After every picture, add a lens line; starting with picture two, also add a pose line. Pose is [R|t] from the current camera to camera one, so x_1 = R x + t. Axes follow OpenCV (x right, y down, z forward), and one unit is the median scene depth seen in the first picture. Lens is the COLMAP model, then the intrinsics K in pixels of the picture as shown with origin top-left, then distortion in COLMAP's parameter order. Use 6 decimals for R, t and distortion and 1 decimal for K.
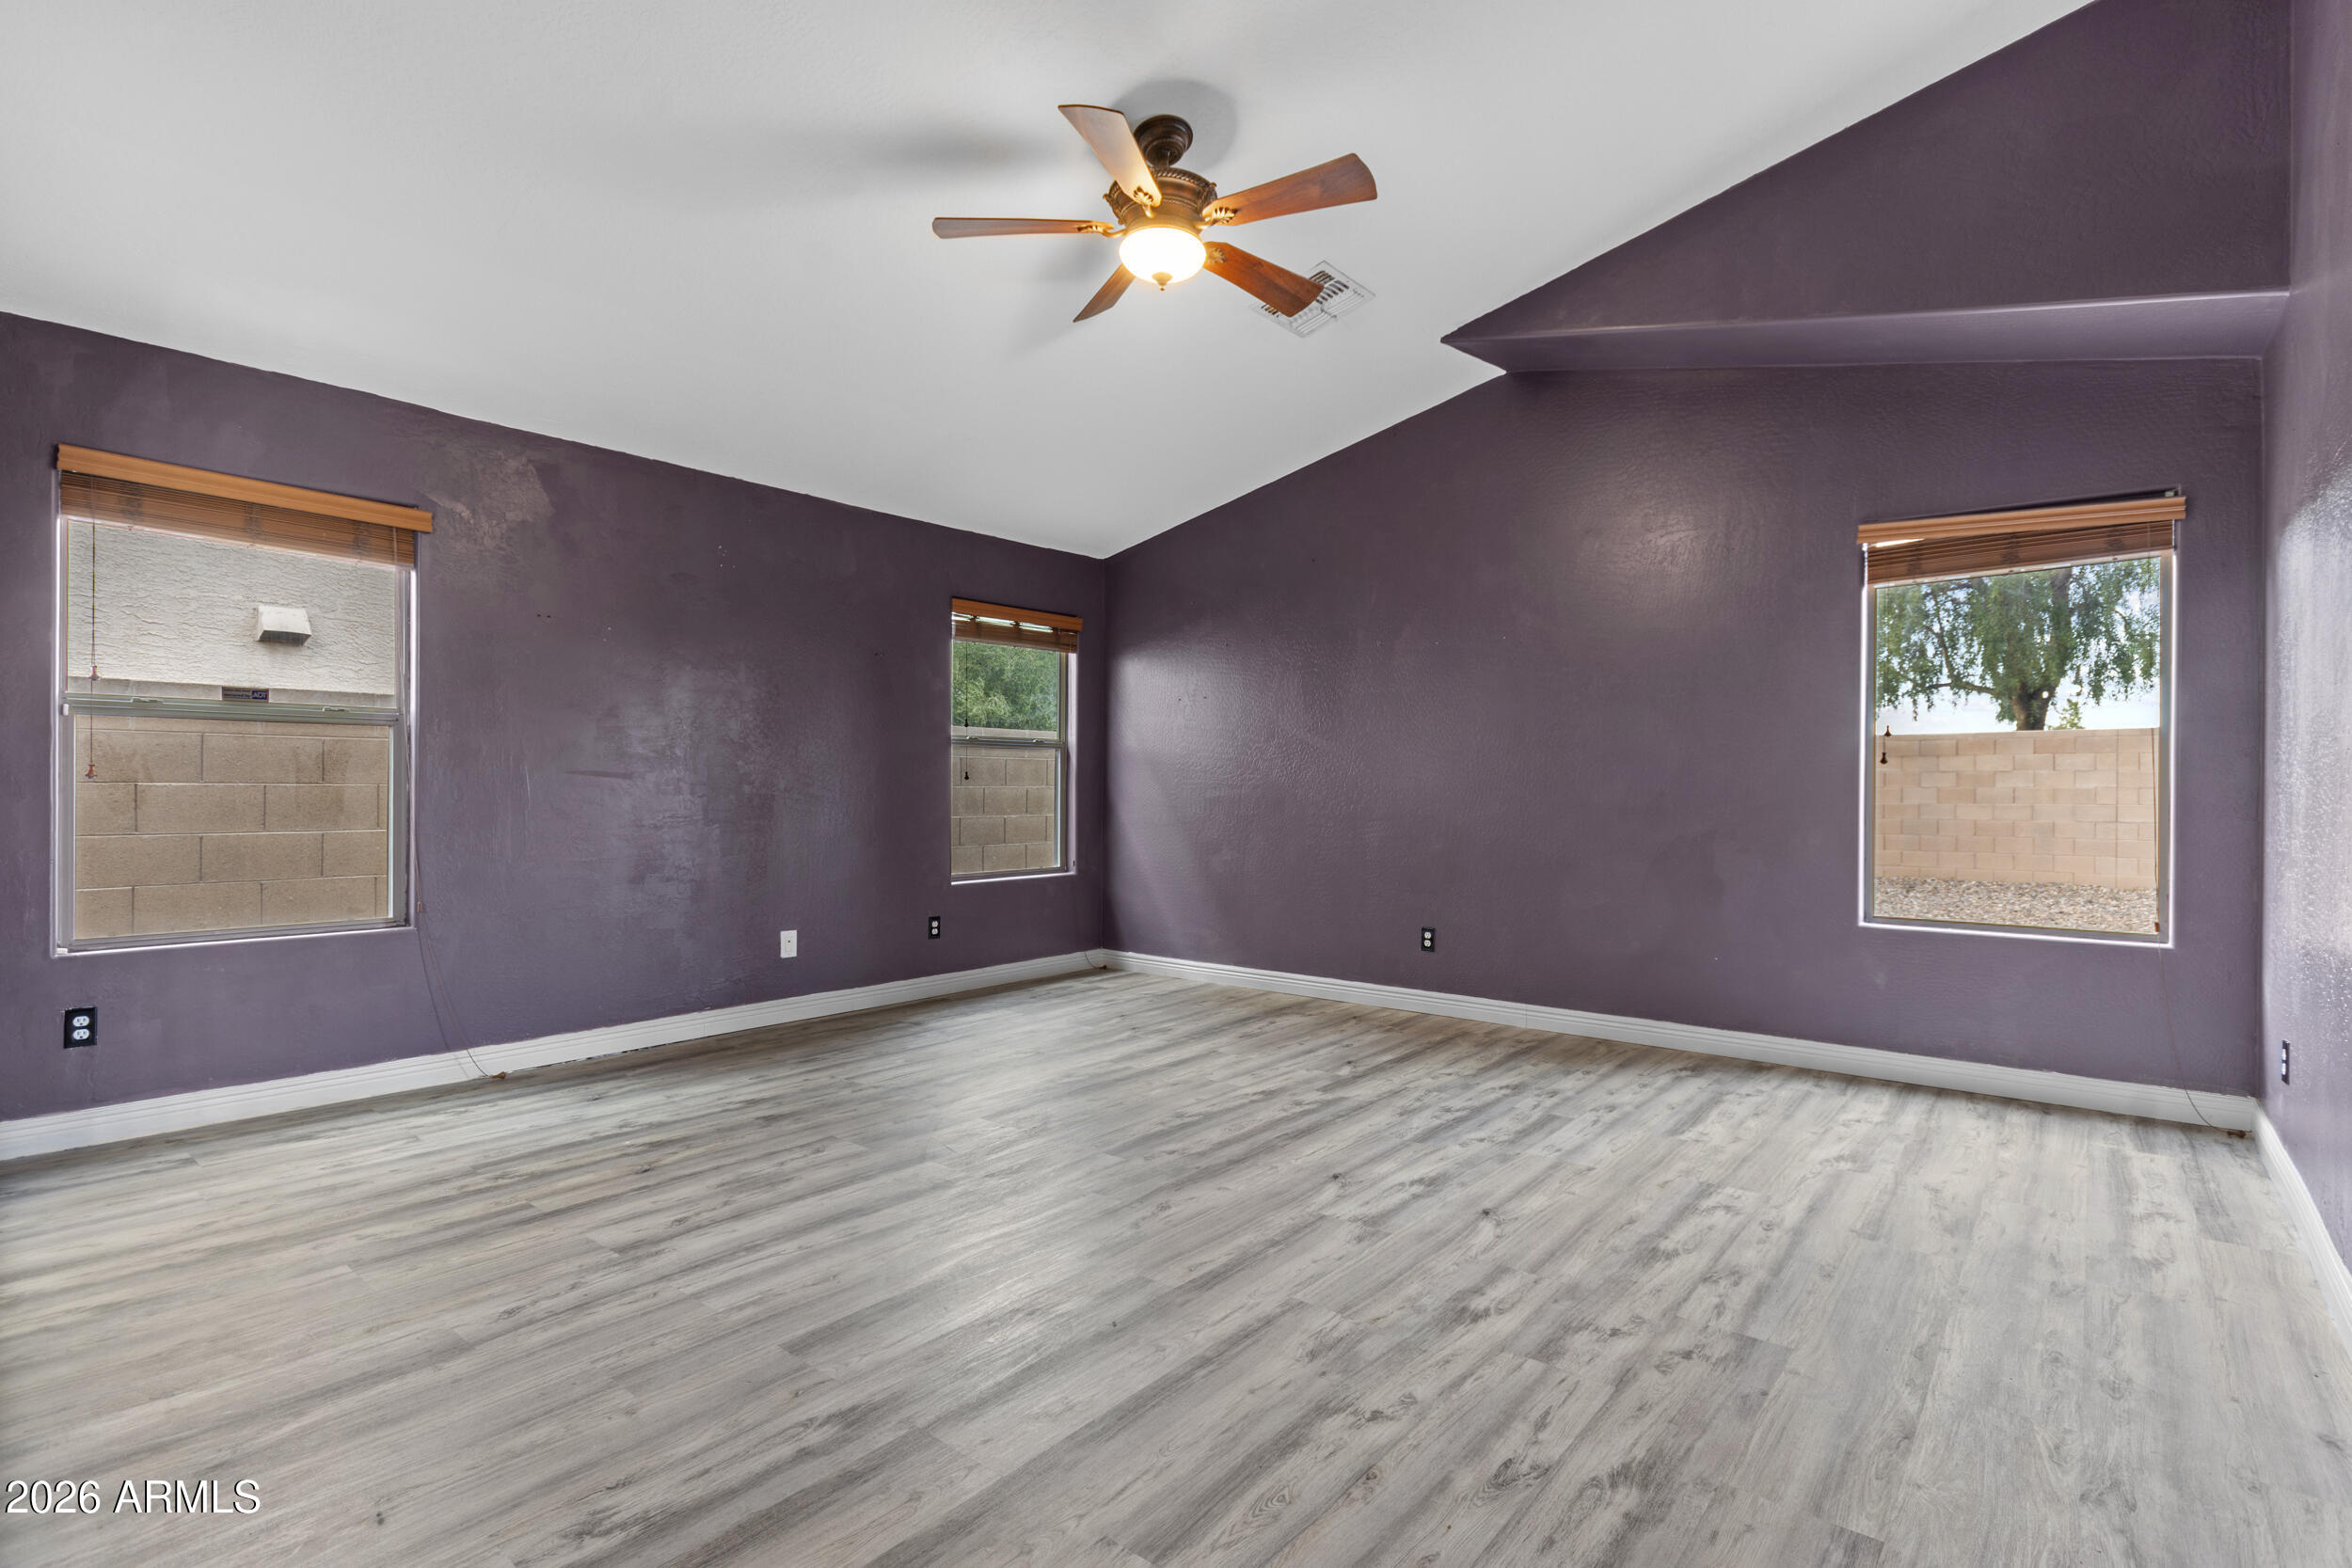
lens RADIAL K [[1104.3, 0, 1226.3], [0, 1104.3, 765.2], [0, 0, 1]] dist [-0.000843, -0.000233]
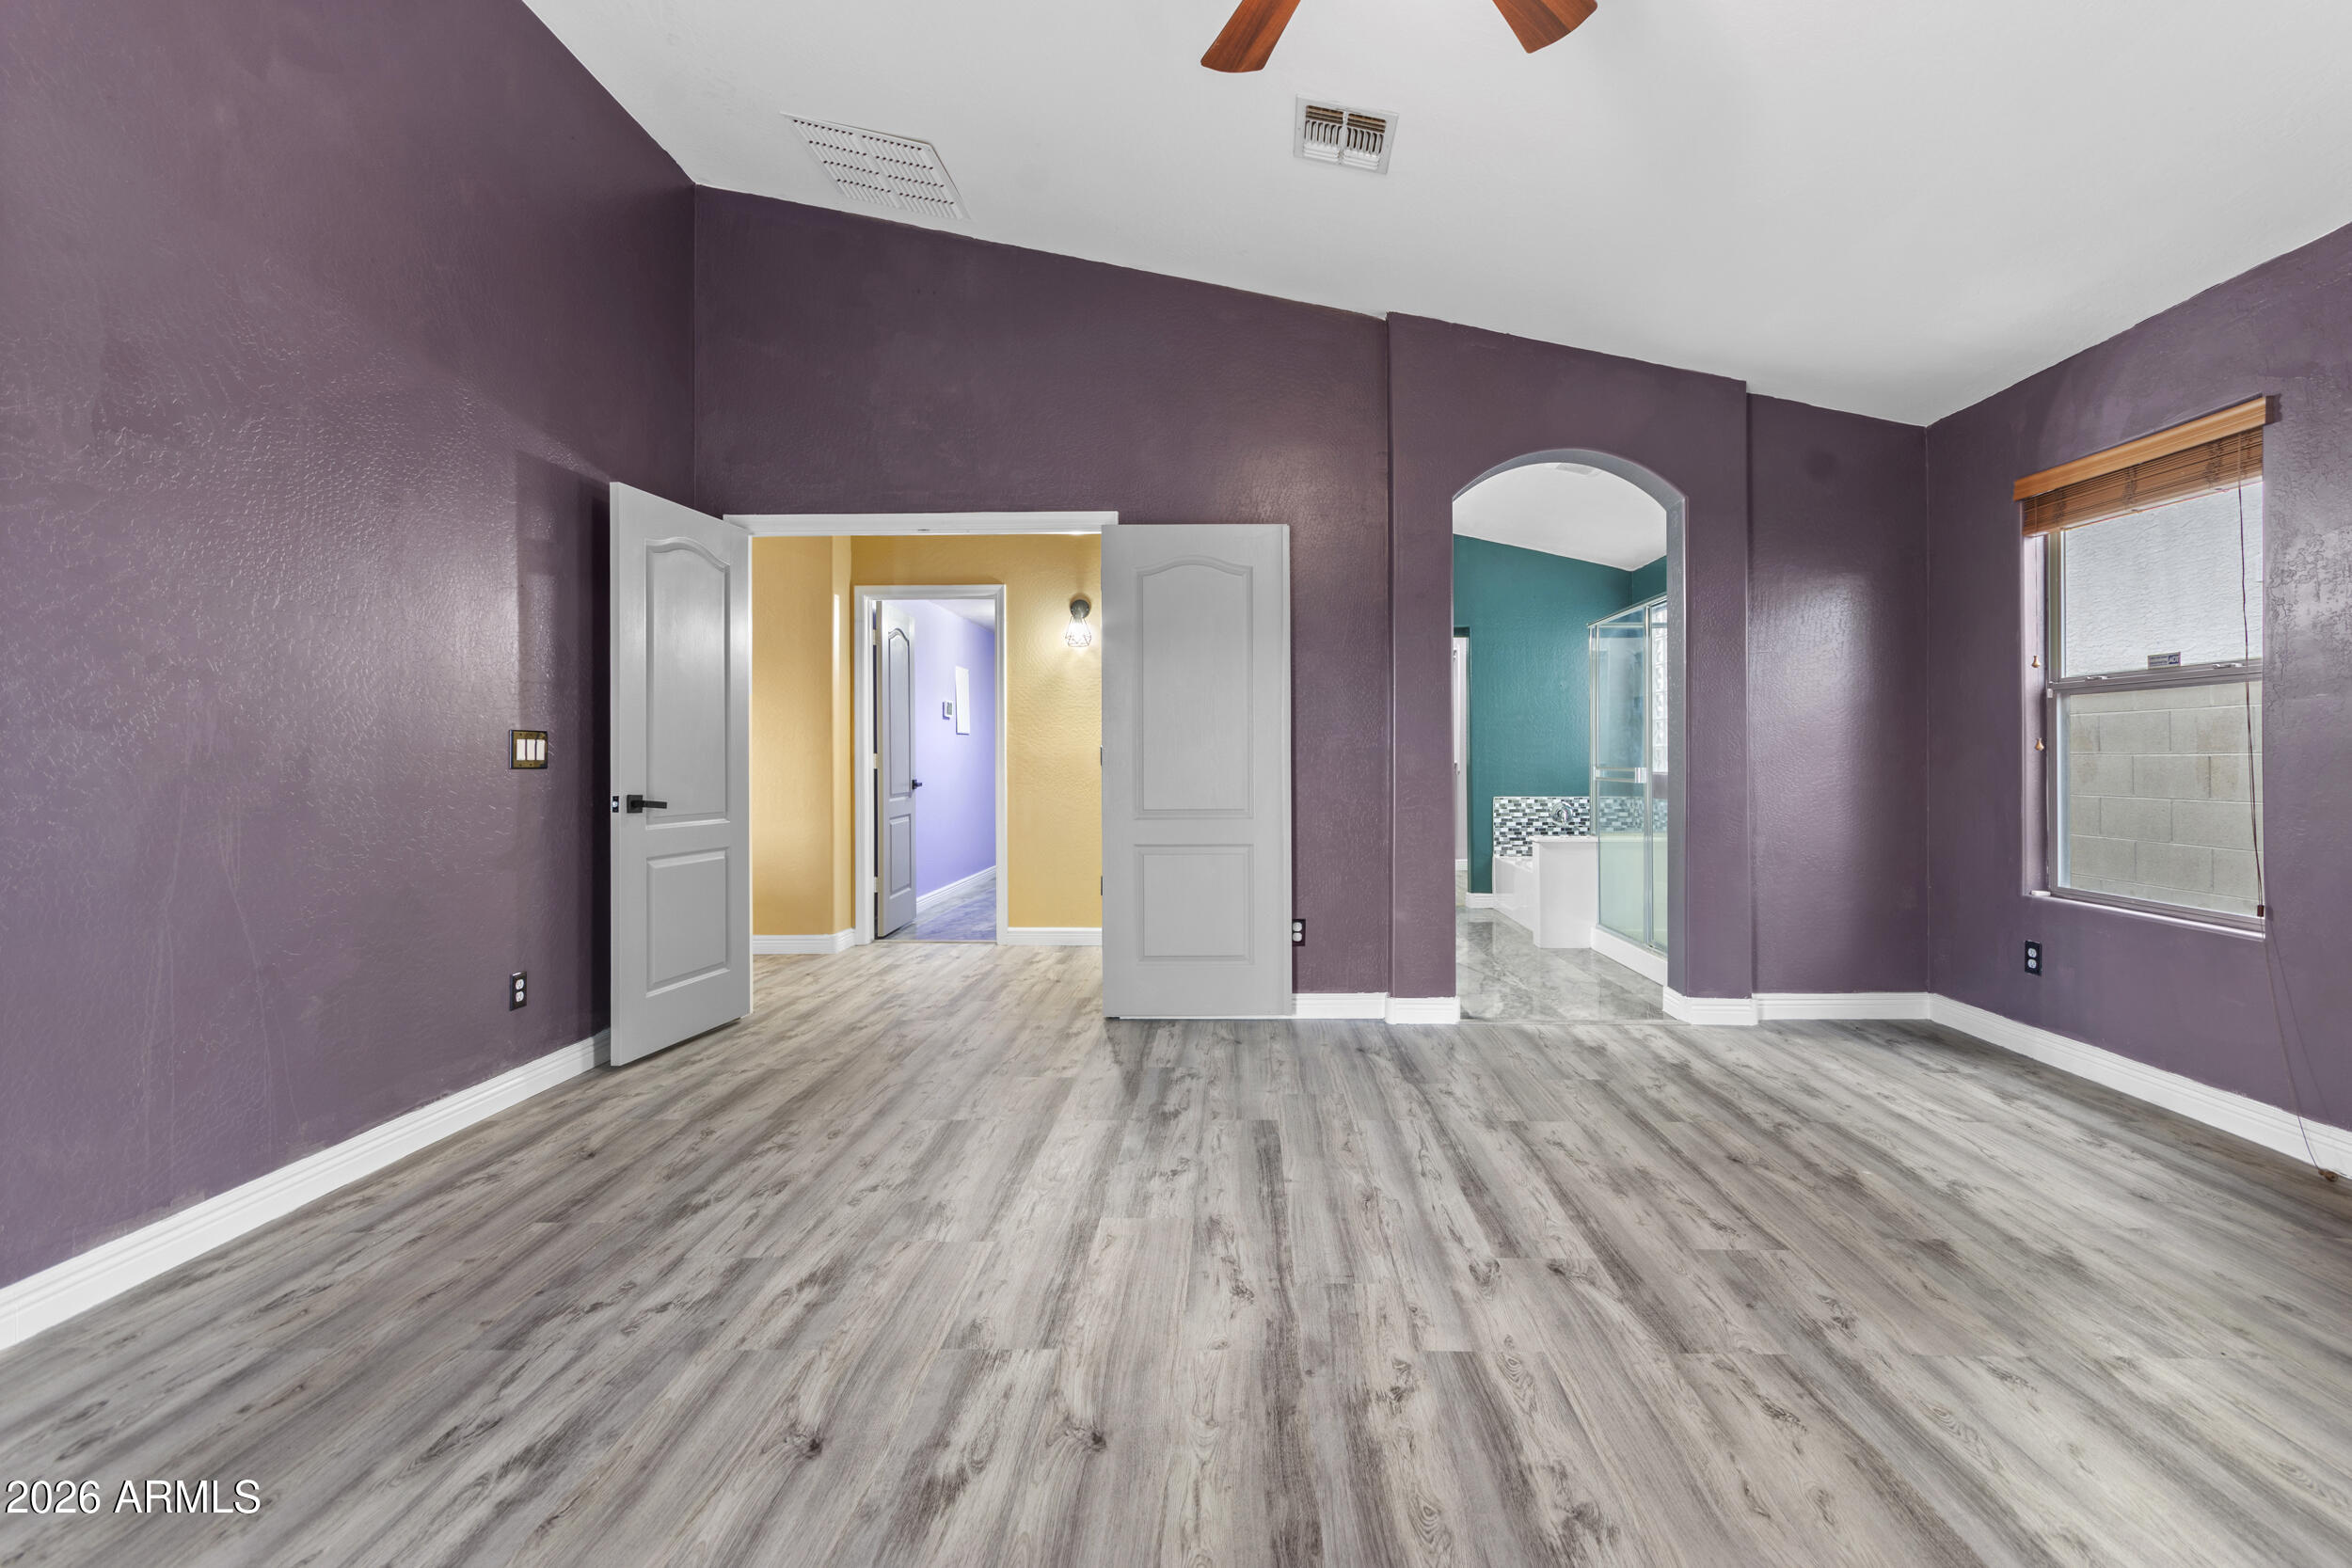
lens RADIAL K [[1045.8, 0, 1232.2], [0, 1045.8, 754.2], [0, 0, 1]] dist [0.000389, 0.000481]
pose [[-0.790974, -0.003777, -0.611838, 0.391361], [0.014820, 0.999569, -0.025329, 0.035823], [0.611670, -0.029102, -0.790577, 1.542075]]
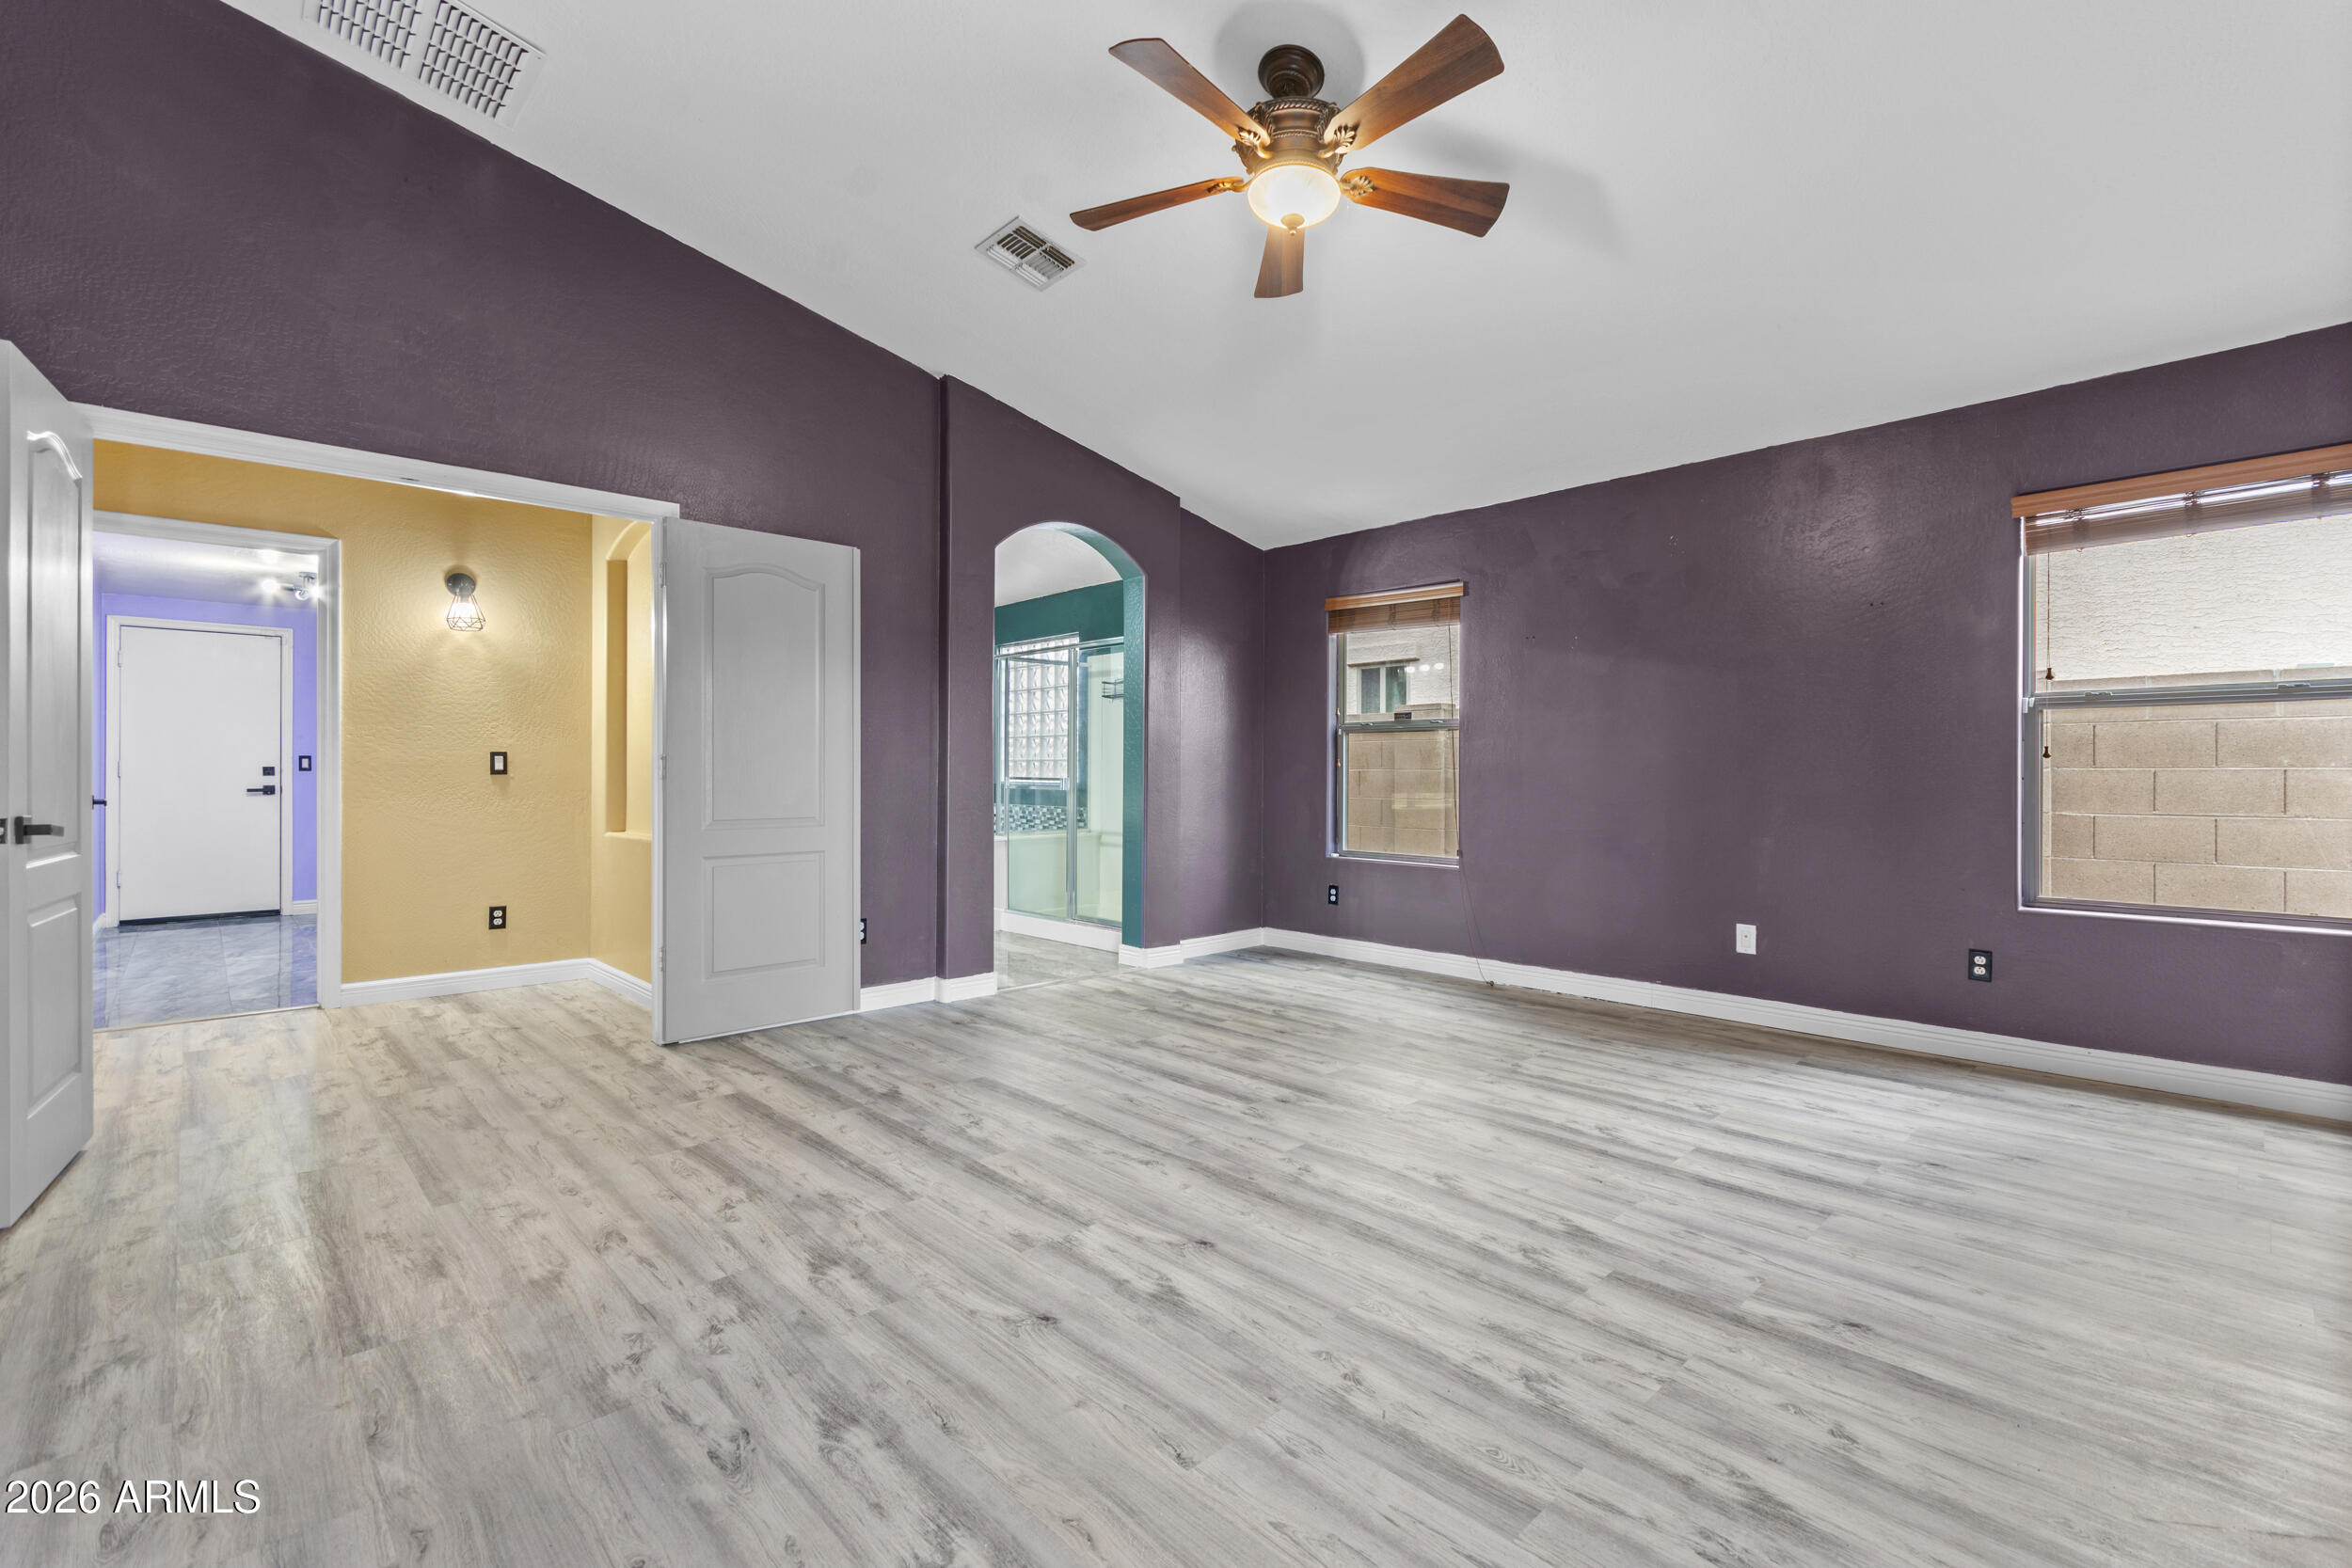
lens RADIAL K [[1032.2, 0, 1237.0], [0, 1032.2, 765.8], [0, 0, 1]] dist [-0.000819, -0.000657]
pose [[-0.112158, -0.008703, -0.993652, 0.894900], [0.019144, 0.999757, -0.010917, 0.029542], [0.993506, -0.020247, -0.111964, 1.164814]]
